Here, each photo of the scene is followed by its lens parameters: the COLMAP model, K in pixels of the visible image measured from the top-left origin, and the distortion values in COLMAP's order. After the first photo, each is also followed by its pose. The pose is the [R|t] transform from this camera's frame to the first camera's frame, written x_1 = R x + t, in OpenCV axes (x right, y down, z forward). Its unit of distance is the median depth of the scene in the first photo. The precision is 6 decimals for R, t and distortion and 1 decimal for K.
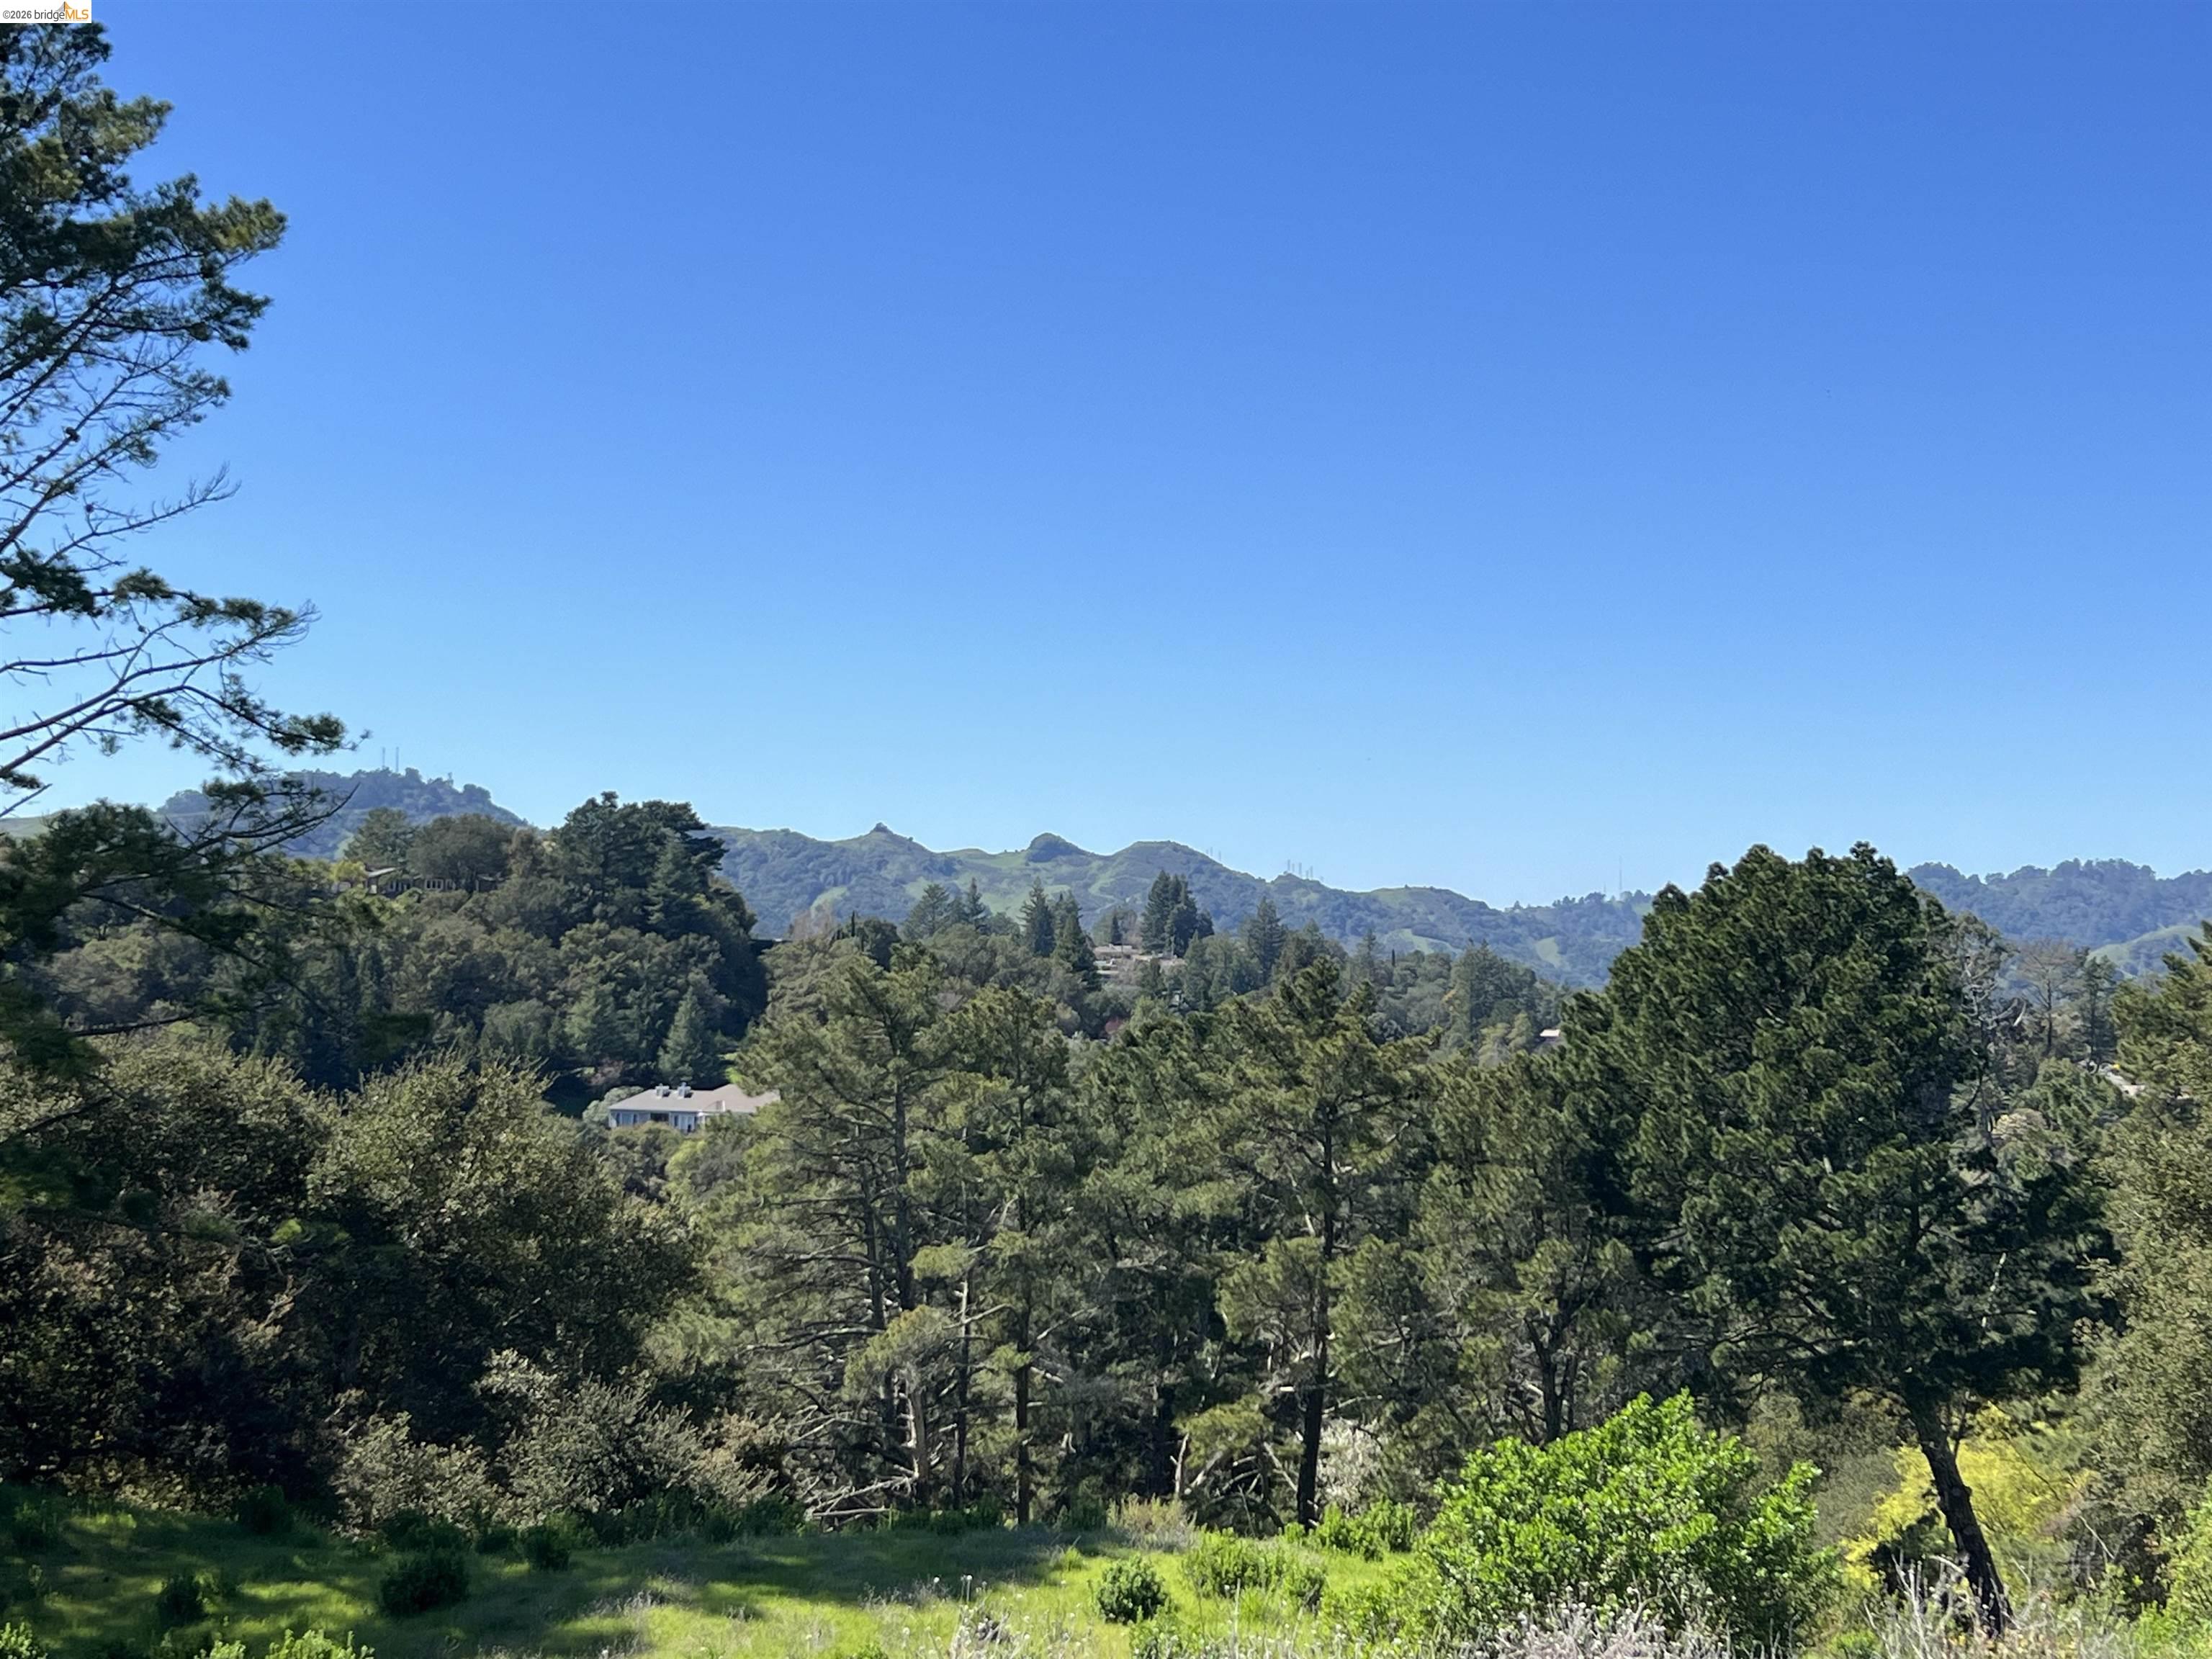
lens RADIAL K [[3214.4, 0, 1132.8], [0, 3214.4, 789.8], [0, 0, 1]] dist [0.116170, 0.000000]
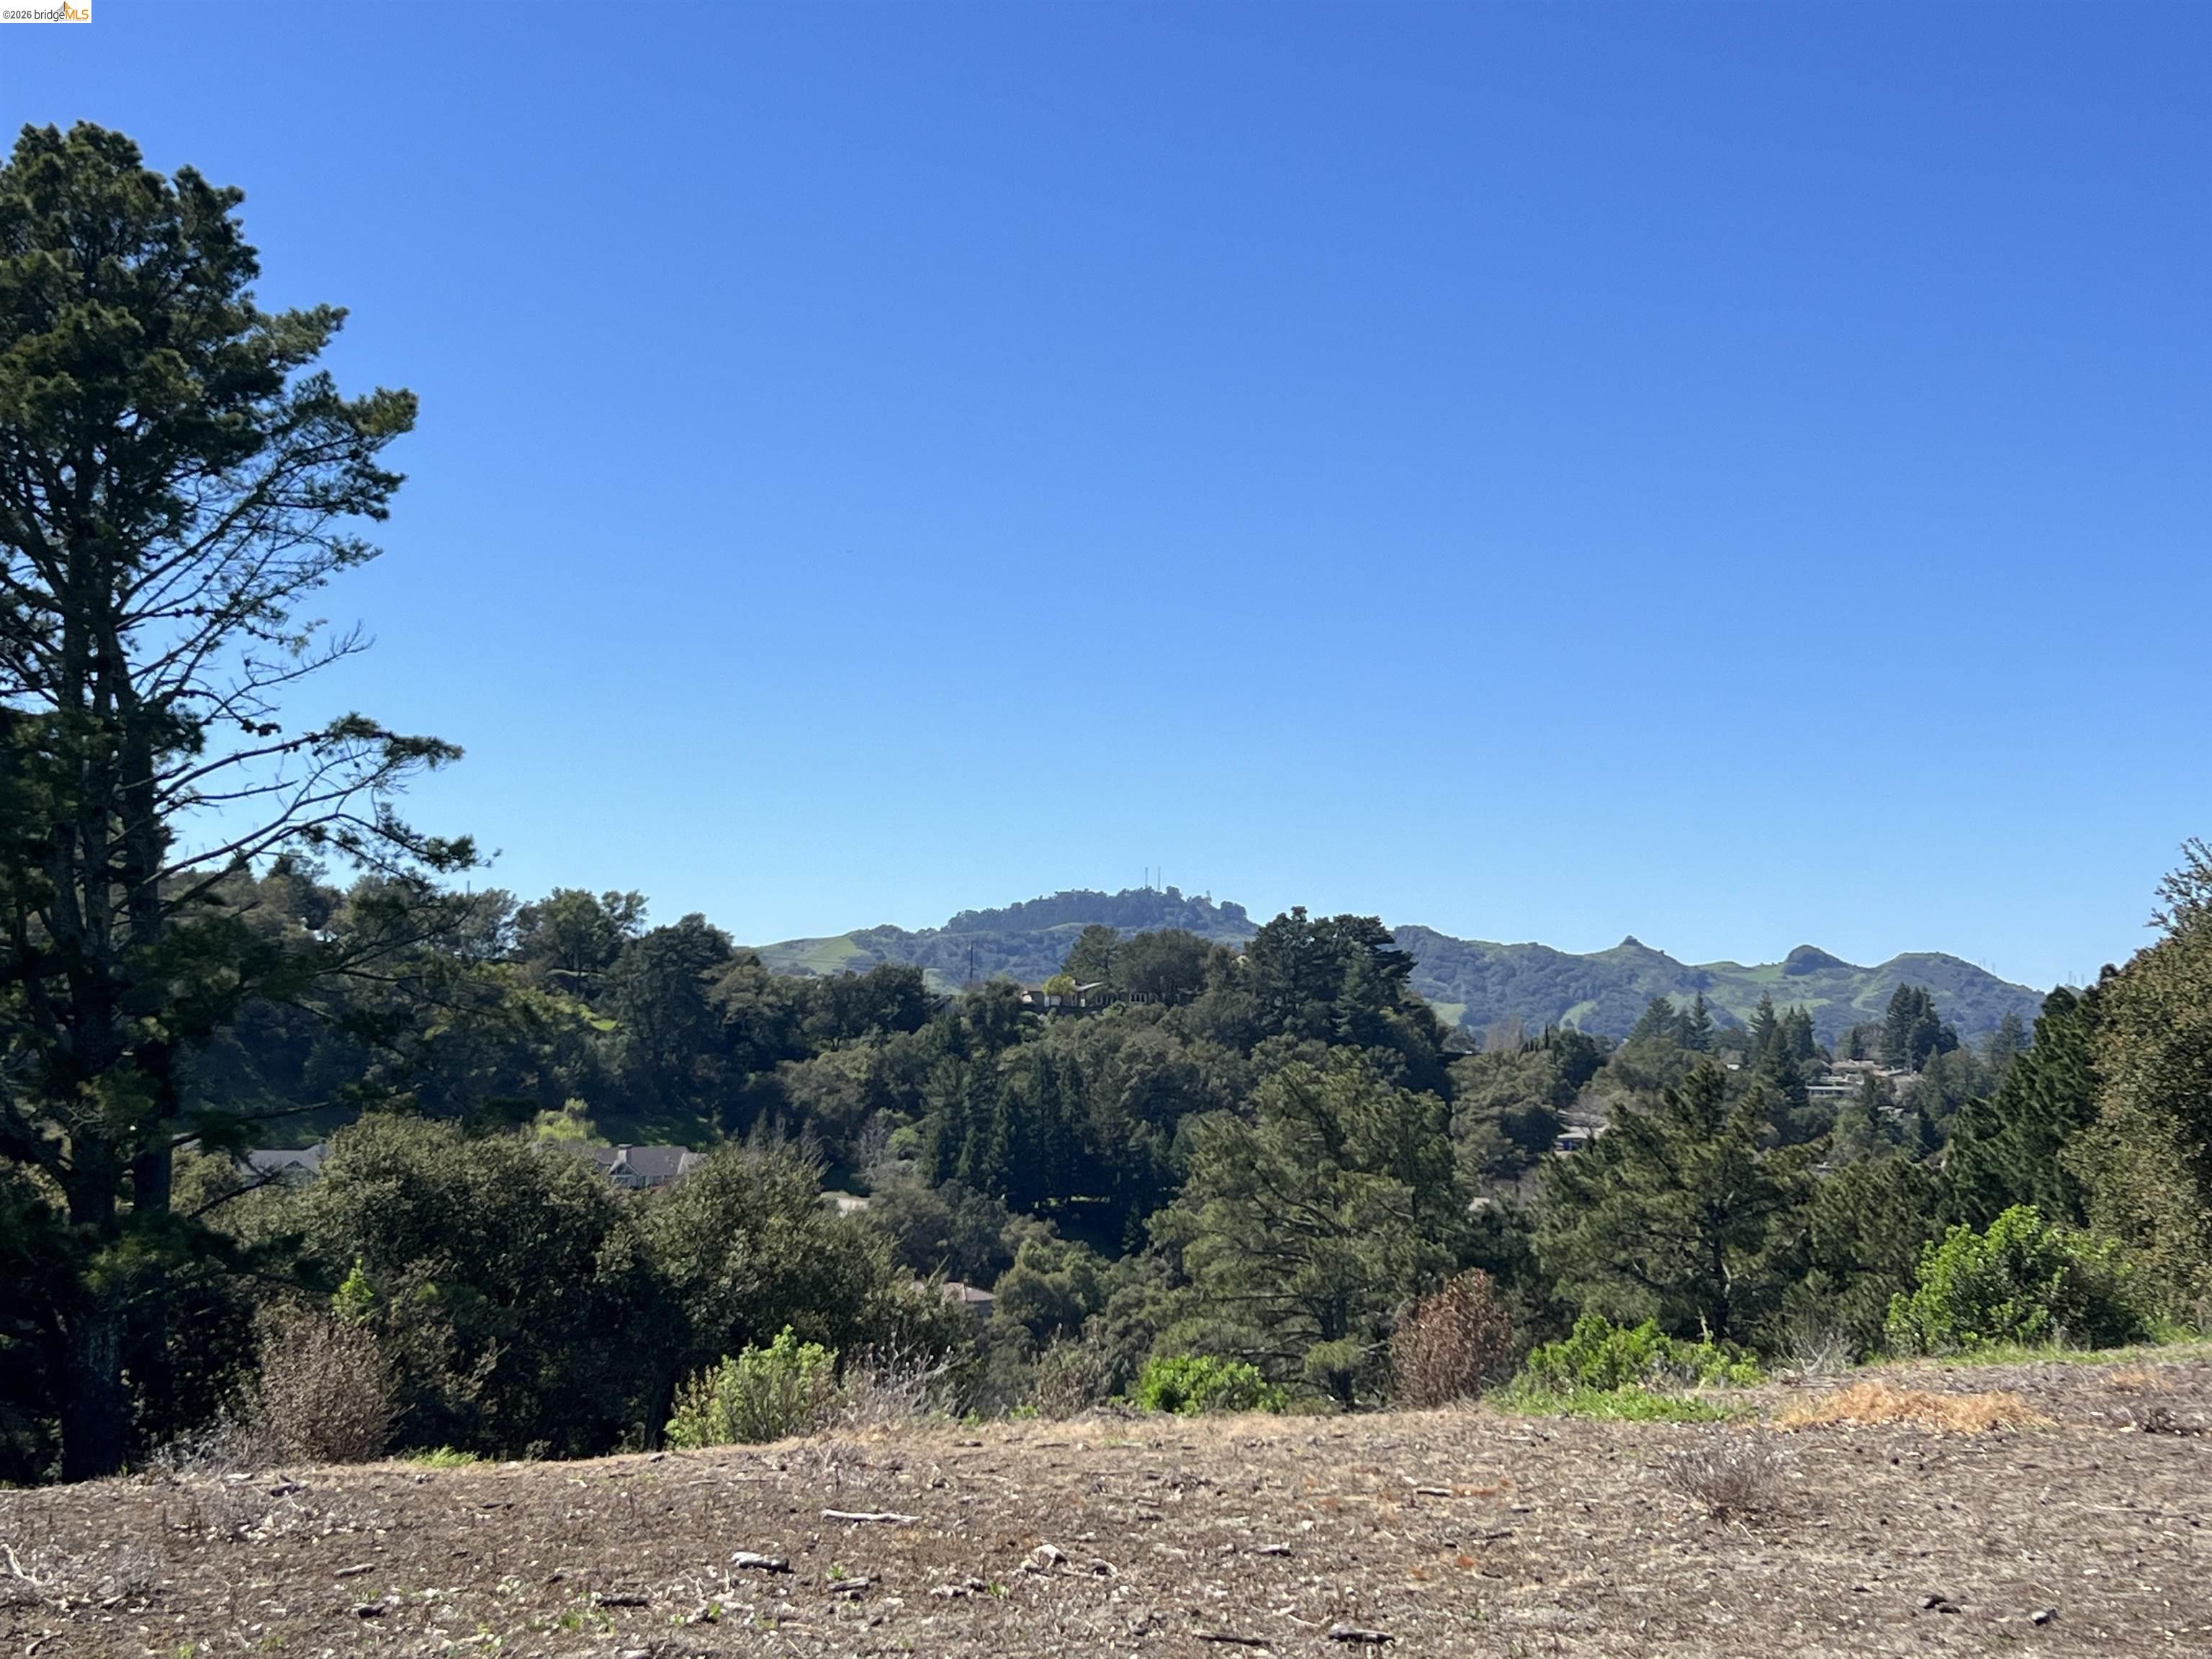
lens RADIAL K [[3214.4, 0, 1114.1], [0, 3214.4, 825.0], [0, 0, 1]] dist [0.116170, 0.000000]
pose [[0.970966, -0.017680, -0.238563, 0.123660], [0.011832, 0.999594, -0.025923, 0.002425], [0.238924, 0.022348, 0.970781, -0.022364]]
